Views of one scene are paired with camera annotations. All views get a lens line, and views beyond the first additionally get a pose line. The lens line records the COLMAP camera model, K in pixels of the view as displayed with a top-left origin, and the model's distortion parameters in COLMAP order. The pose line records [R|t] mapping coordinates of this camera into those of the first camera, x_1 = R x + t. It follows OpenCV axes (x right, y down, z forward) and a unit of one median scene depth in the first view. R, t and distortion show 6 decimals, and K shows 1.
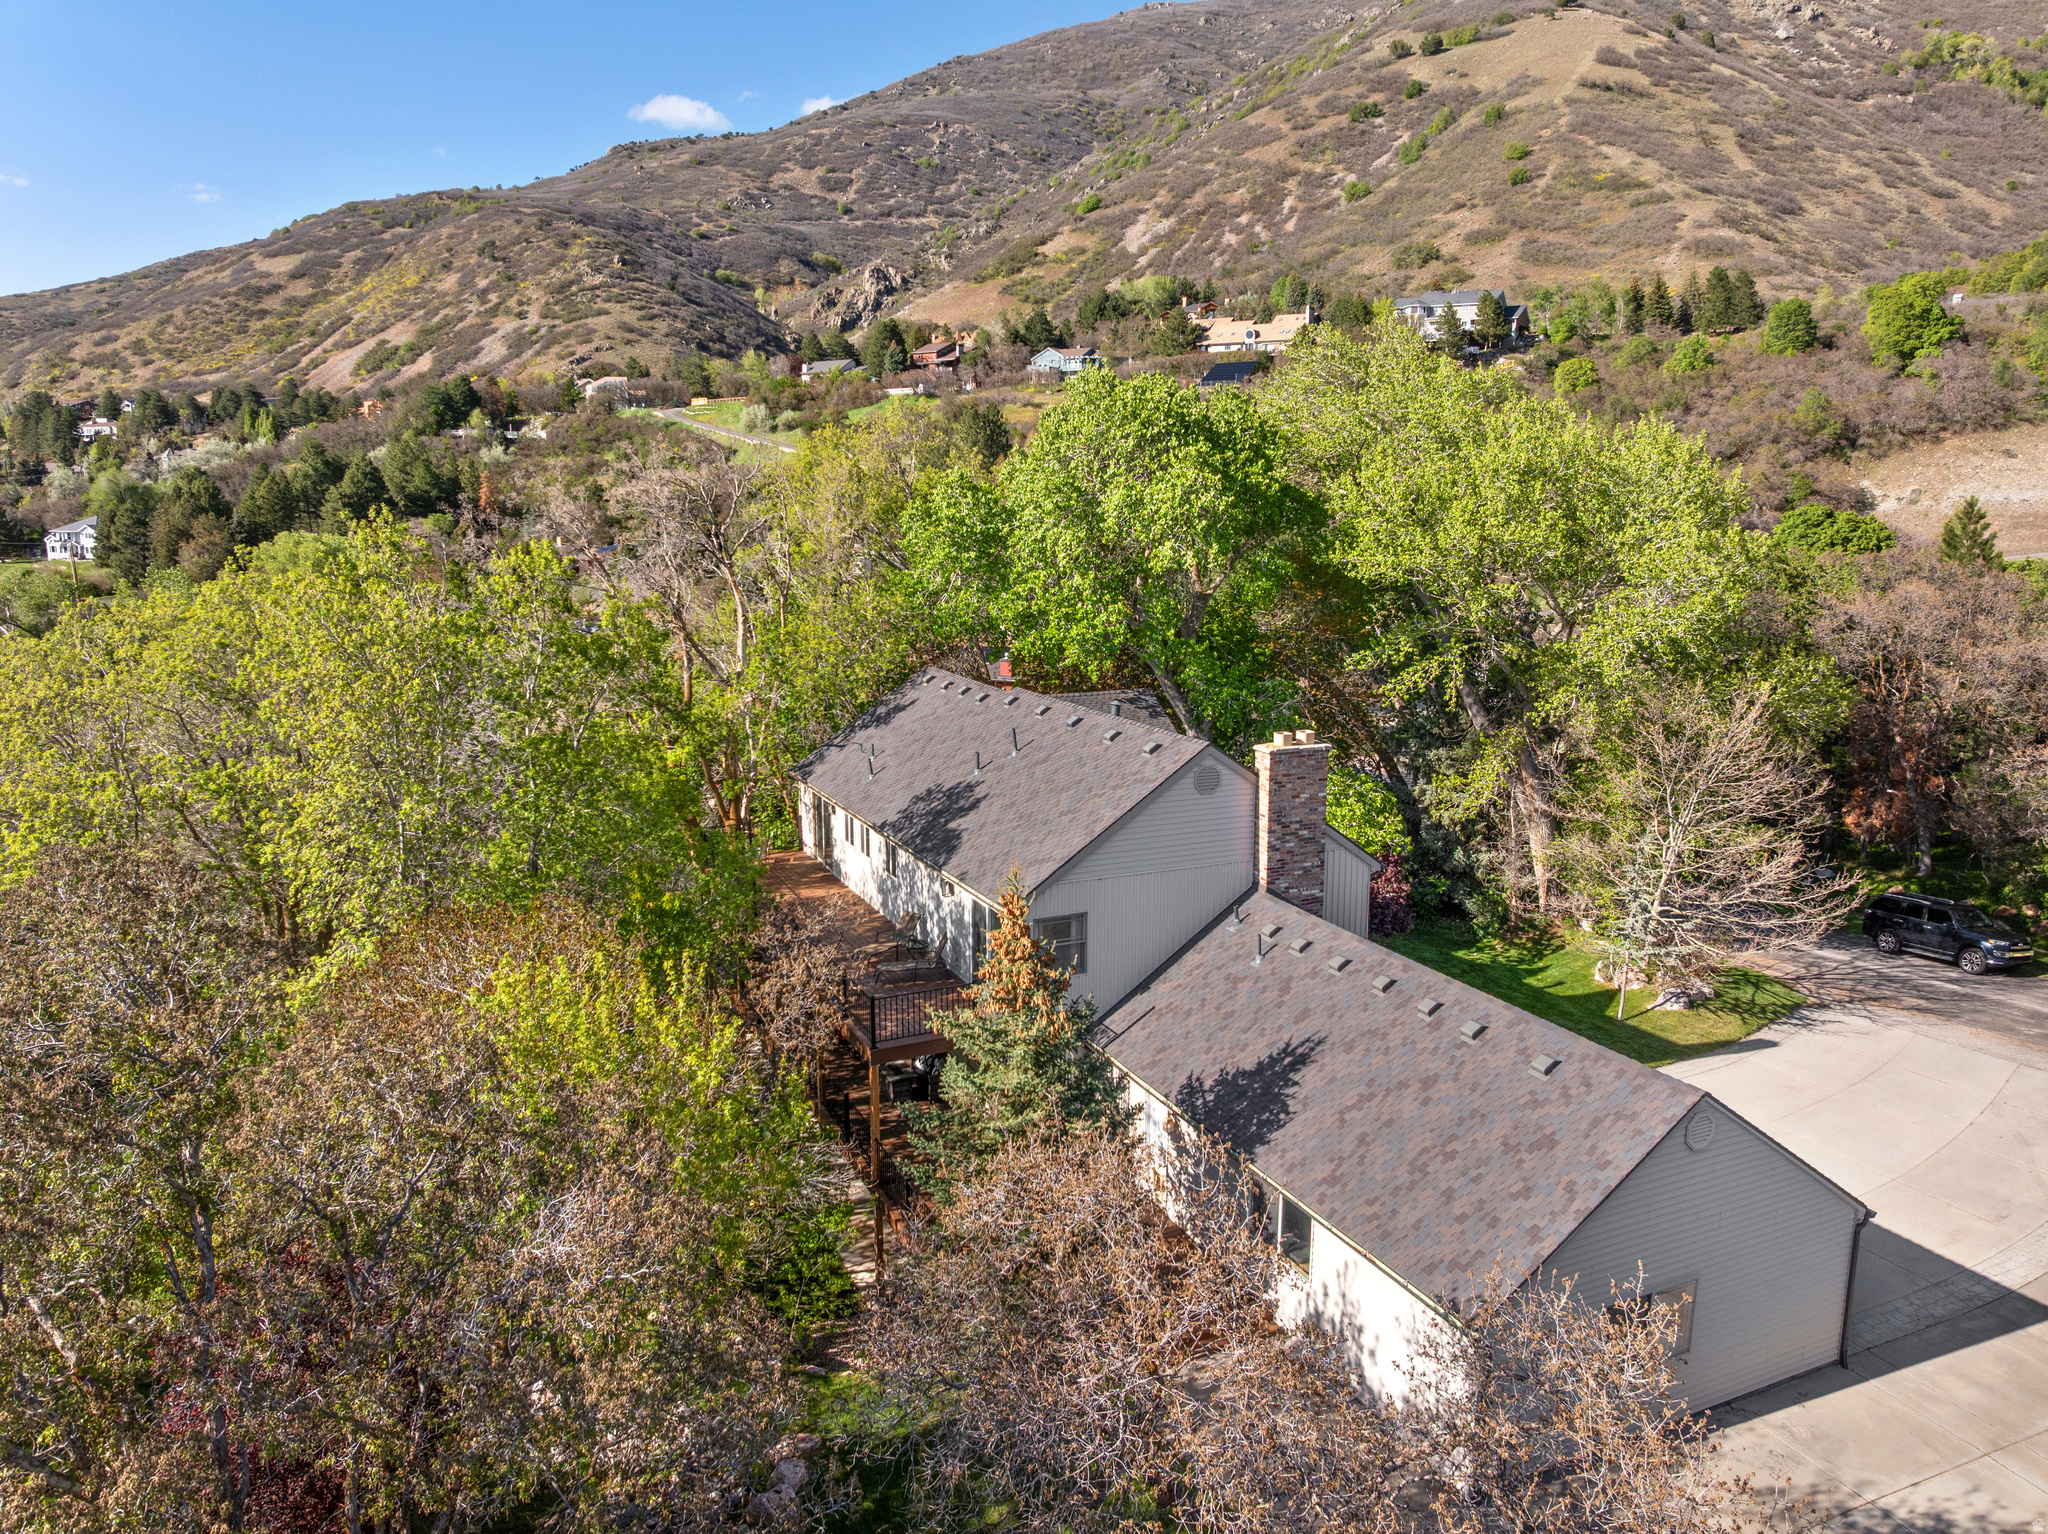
lens RADIAL K [[1441.8, 0, 1033.5], [0, 1441.8, 755.5], [0, 0, 1]] dist [-0.046466, 0.016427]
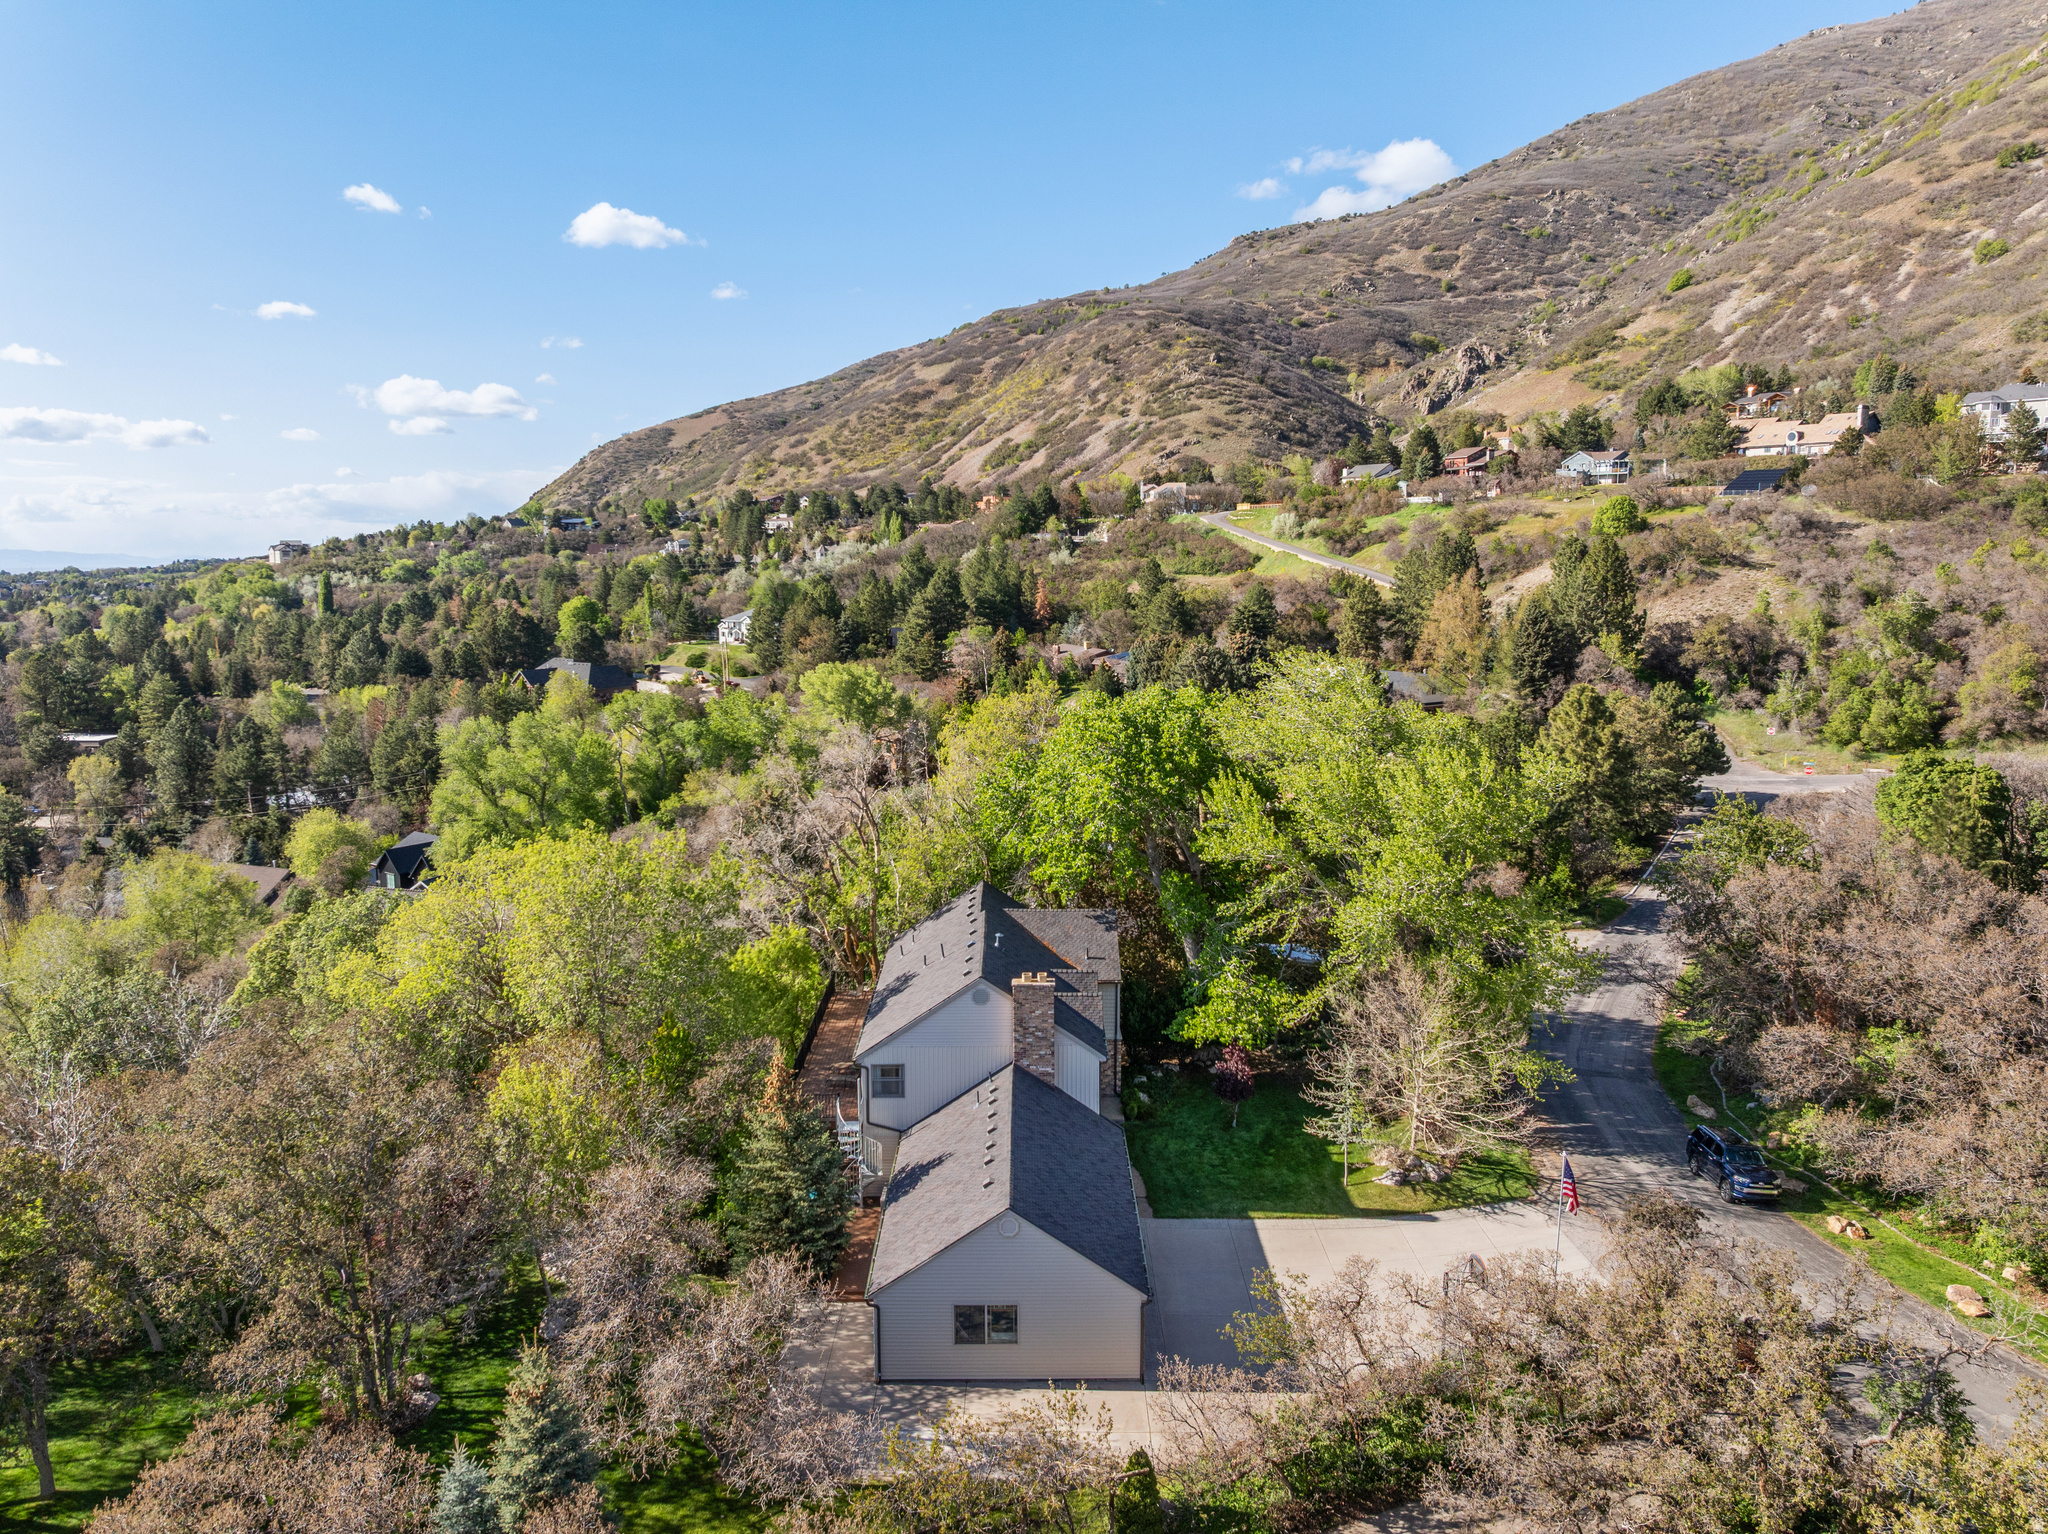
lens RADIAL K [[1441.8, 0, 1033.5], [0, 1441.8, 755.5], [0, 0, 1]] dist [-0.046466, 0.016427]
pose [[0.912503, 0.051667, -0.405793, 0.053538], [-0.068184, 0.997325, -0.026342, -0.014273], [0.403346, 0.051706, 0.913585, -0.035330]]
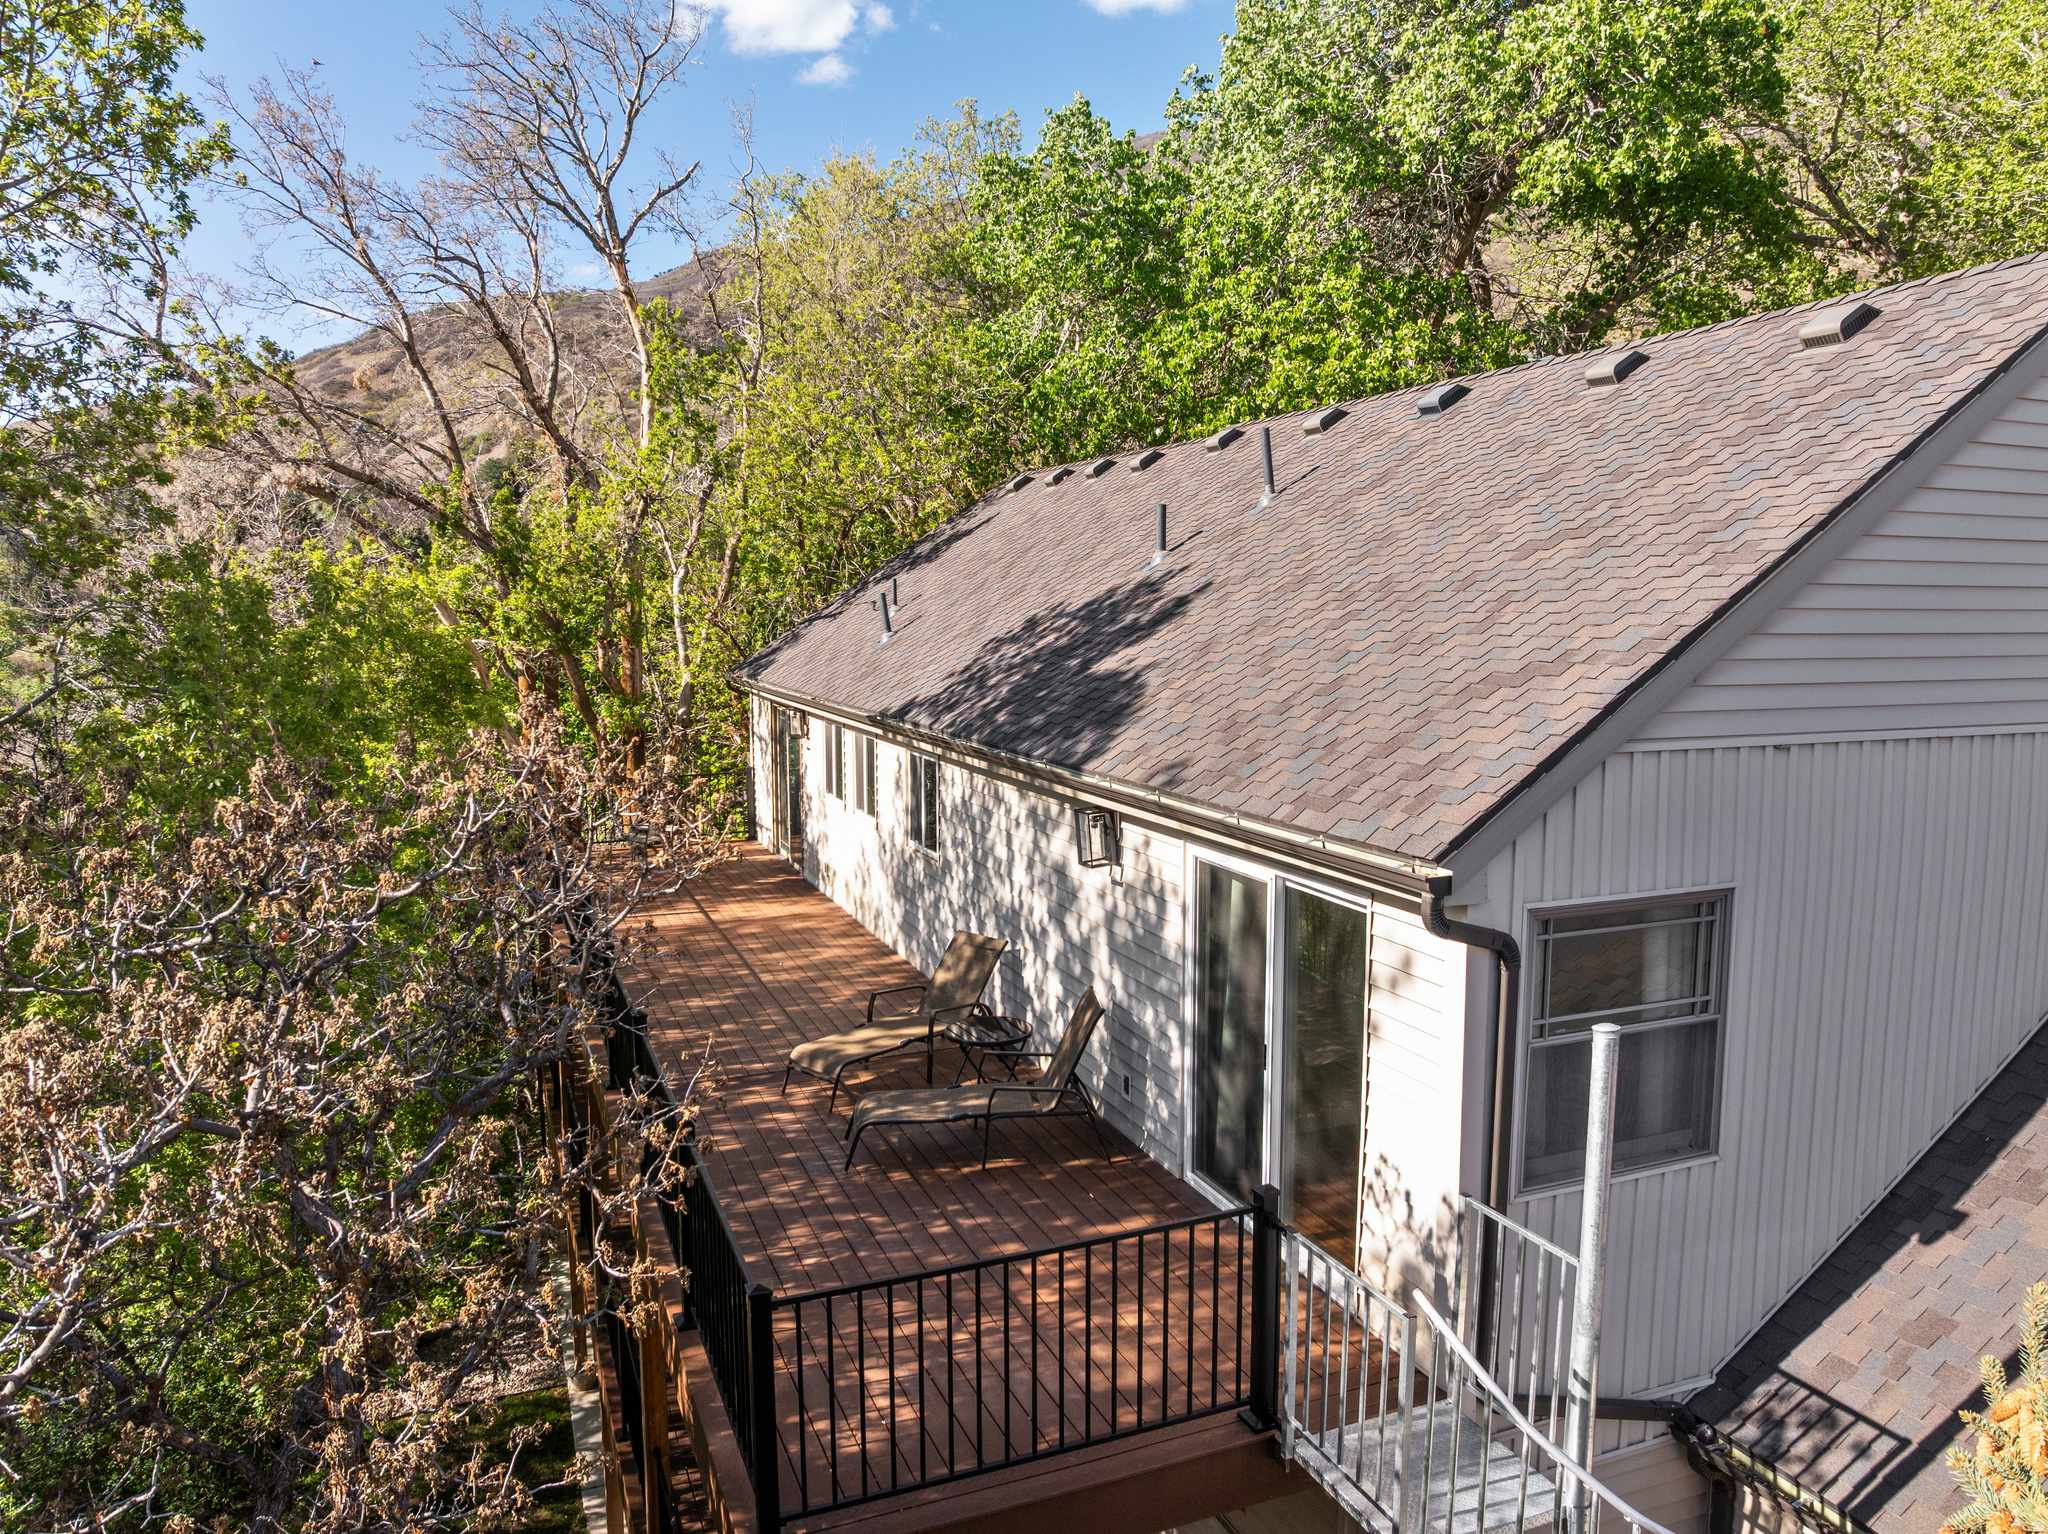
lens RADIAL K [[1441.8, 0, 1033.5], [0, 1441.8, 755.5], [0, 0, 1]] dist [-0.046466, 0.016427]
pose [[0.998760, 0.005459, -0.049488, -0.003830], [-0.009001, 0.997390, -0.071642, 0.006310], [0.048968, 0.071998, 0.996202, 0.045903]]
